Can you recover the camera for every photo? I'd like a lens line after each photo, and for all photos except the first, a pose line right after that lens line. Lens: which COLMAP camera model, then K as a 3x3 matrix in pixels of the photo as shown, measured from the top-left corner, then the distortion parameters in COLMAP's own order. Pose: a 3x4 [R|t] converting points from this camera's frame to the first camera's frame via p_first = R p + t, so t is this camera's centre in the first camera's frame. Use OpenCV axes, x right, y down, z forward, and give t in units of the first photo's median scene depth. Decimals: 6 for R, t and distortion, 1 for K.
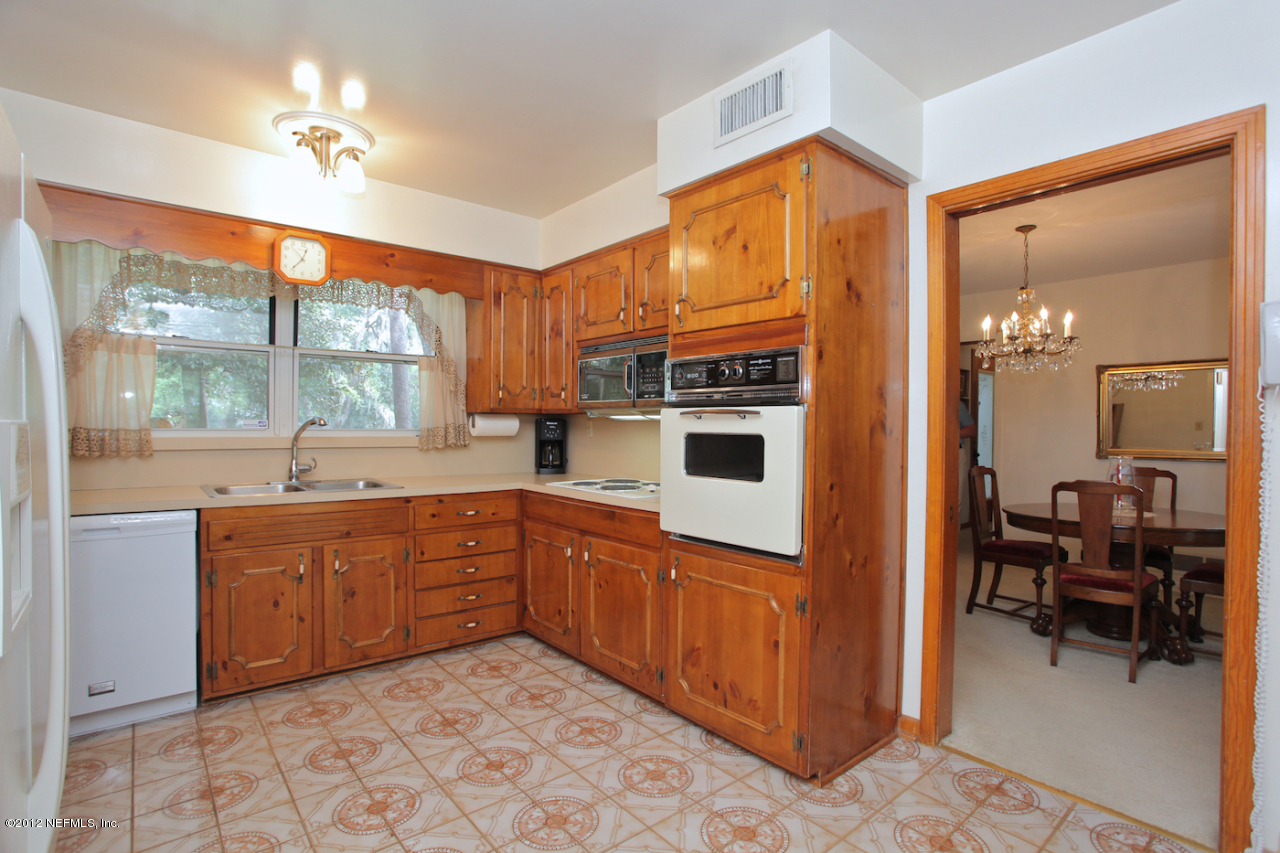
lens RADIAL K [[626.0, 0, 647.7], [0, 626.0, 428.4], [0, 0, 1]] dist [-0.068738, 0.030153]
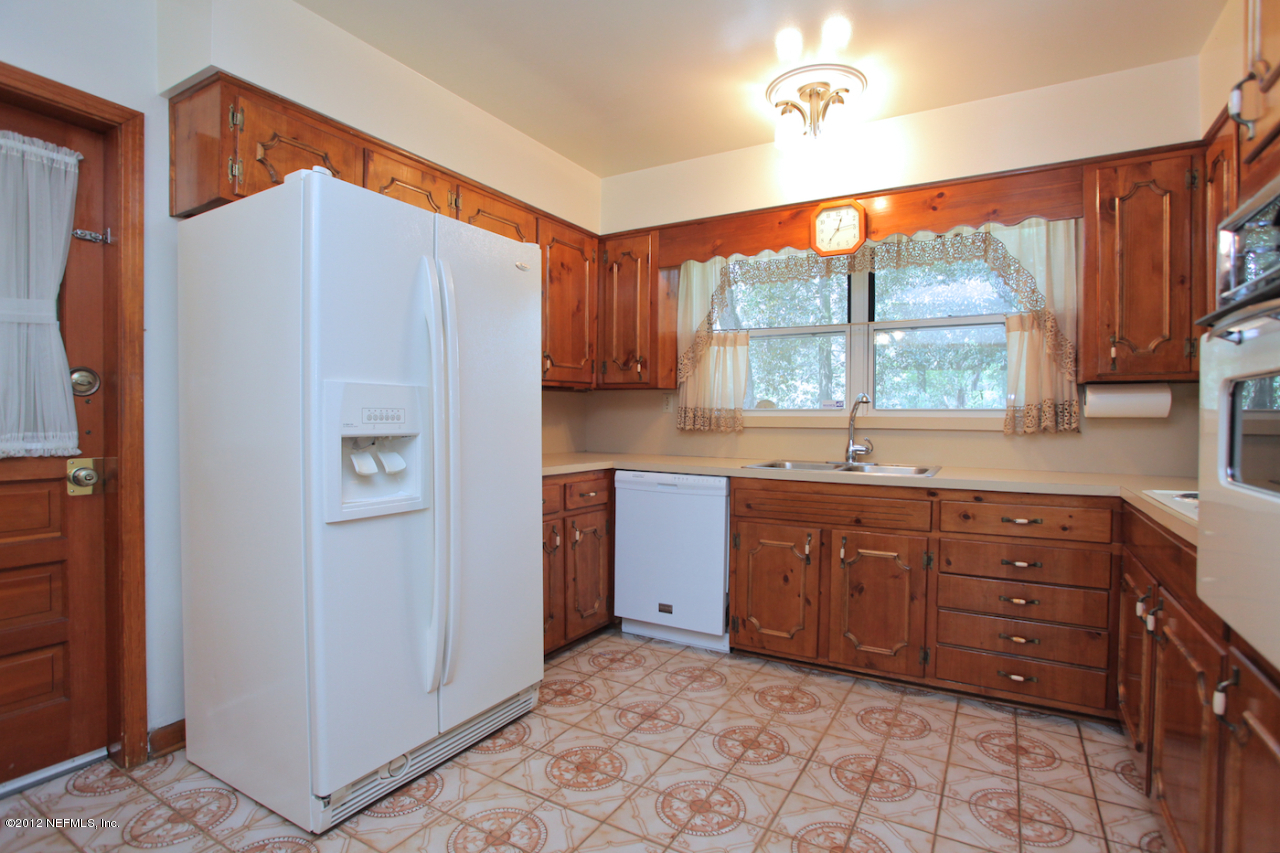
lens RADIAL K [[633.1, 0, 644.8], [0, 633.1, 428.6], [0, 0, 1]] dist [-0.072403, 0.033918]
pose [[0.334017, 0.008980, -0.942524, 0.286085], [-0.008732, 0.999941, 0.006432, 0.035329], [0.942527, 0.006082, 0.334076, 0.430625]]
